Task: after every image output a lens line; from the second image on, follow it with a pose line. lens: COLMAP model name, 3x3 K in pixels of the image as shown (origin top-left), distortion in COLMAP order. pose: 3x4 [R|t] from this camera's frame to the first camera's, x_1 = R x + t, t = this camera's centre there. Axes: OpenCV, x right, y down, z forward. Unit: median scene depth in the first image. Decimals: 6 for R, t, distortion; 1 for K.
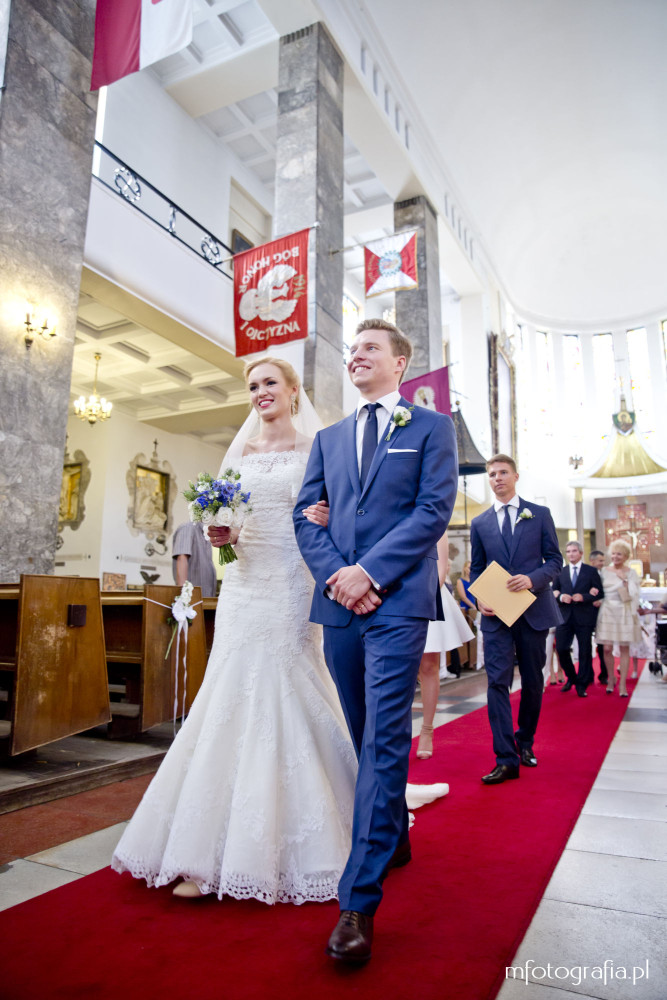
lens RADIAL K [[683.3, 0, 369.9], [0, 683.3, 495.5], [0, 0, 1]] dist [-0.123151, 0.084621]
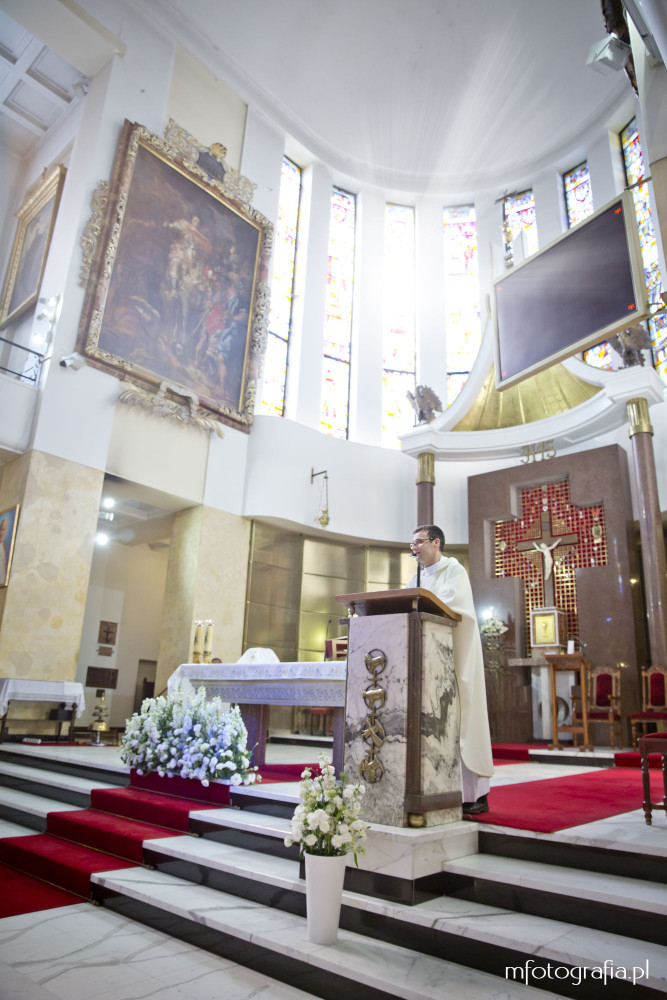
lens RADIAL K [[683.3, 0, 336.5], [0, 683.3, 496.3], [0, 0, 1]] dist [-0.123151, 0.084621]
pose [[0.958793, -0.056055, -0.278521, 0.386284], [0.020143, 0.991288, -0.130165, 0.078930], [0.283391, 0.119191, 0.951569, 0.541338]]
